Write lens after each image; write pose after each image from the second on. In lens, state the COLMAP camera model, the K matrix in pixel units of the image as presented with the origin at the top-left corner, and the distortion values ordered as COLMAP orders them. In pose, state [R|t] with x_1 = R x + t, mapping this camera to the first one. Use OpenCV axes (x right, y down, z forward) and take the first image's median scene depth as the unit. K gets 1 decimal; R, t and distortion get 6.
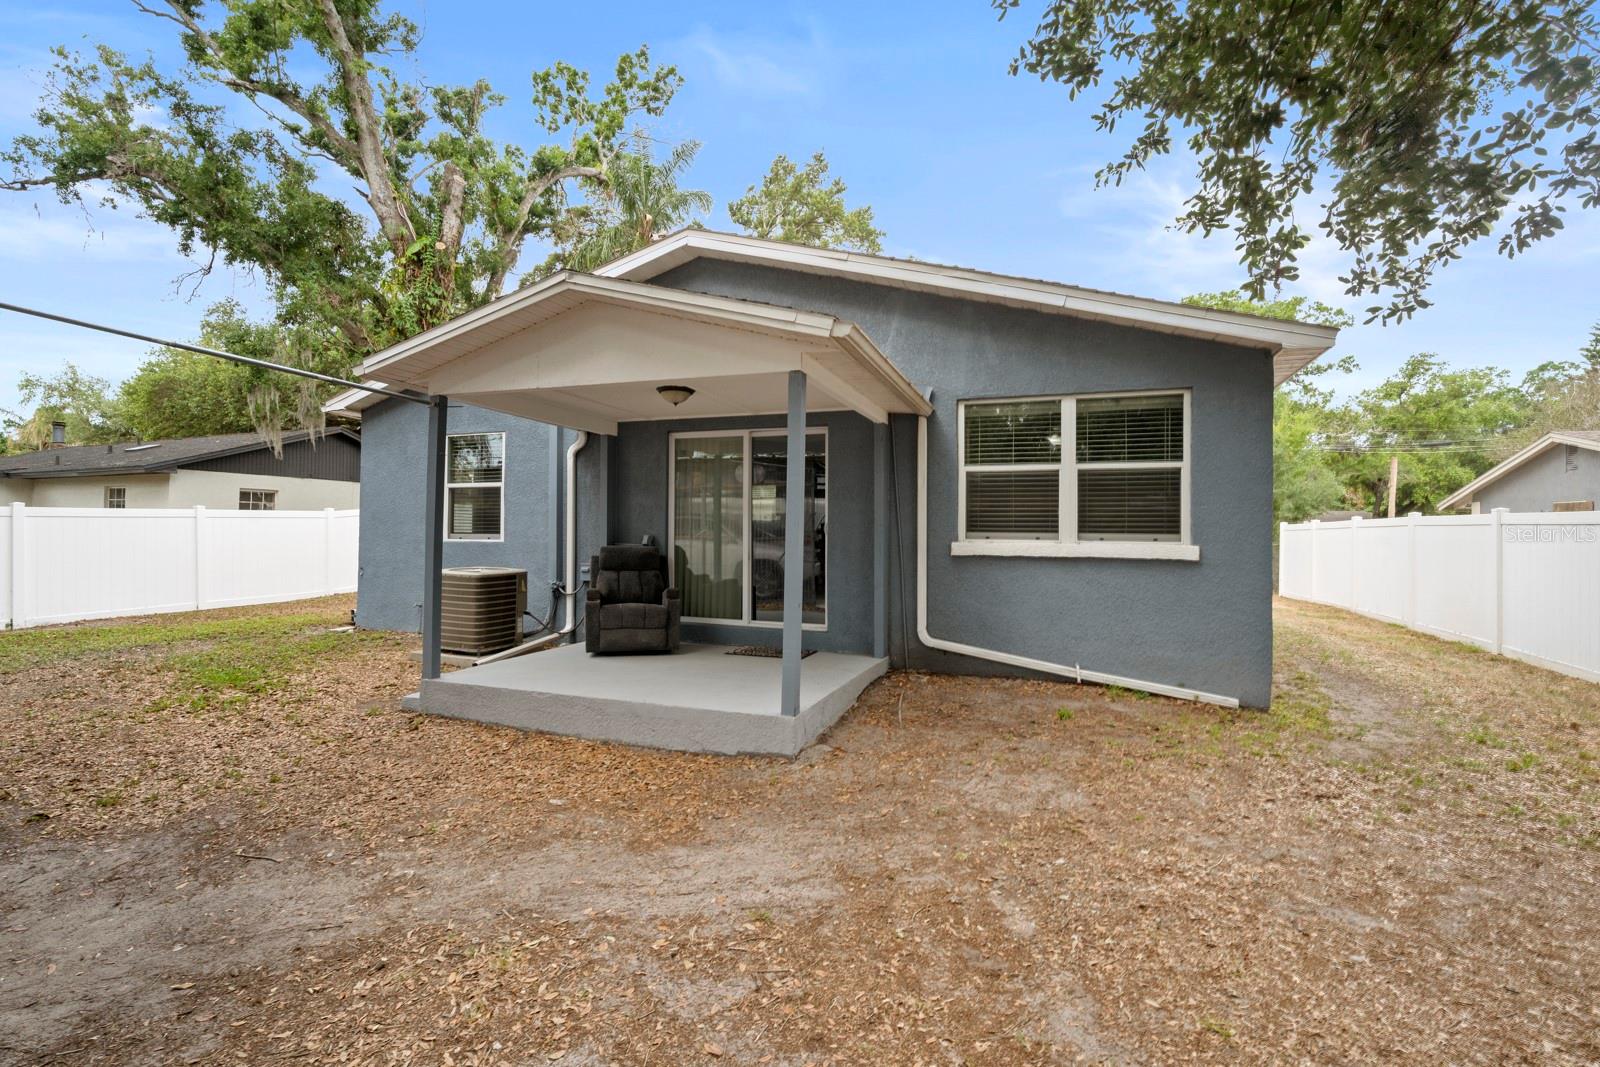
lens RADIAL K [[736.4, 0, 796.4], [0, 736.4, 529.8], [0, 0, 1]] dist [-0.009695, 0.000018]
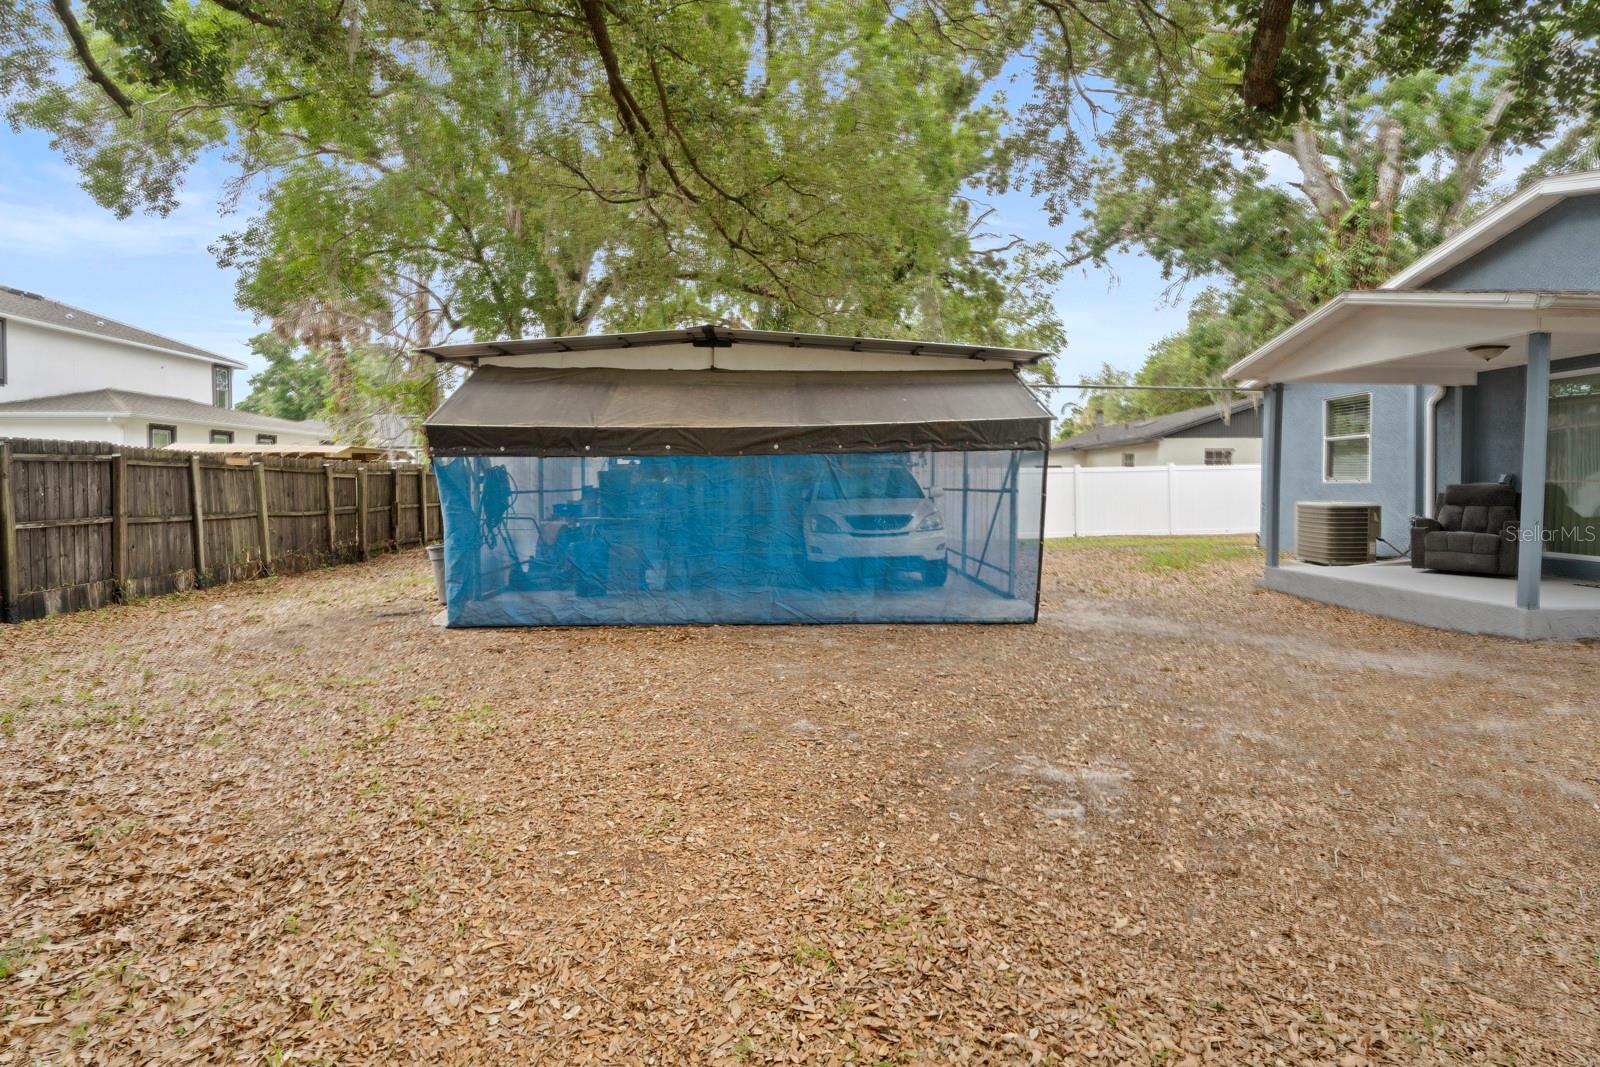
lens RADIAL K [[736.4, 0, 798.4], [0, 736.4, 483.4], [0, 0, 1]] dist [-0.009695, 0.000018]
pose [[0.375821, -0.012125, -0.926613, 0.250241], [0.010045, 0.999909, -0.009010, 0.012584], [0.926638, -0.005922, 0.375909, -0.226443]]
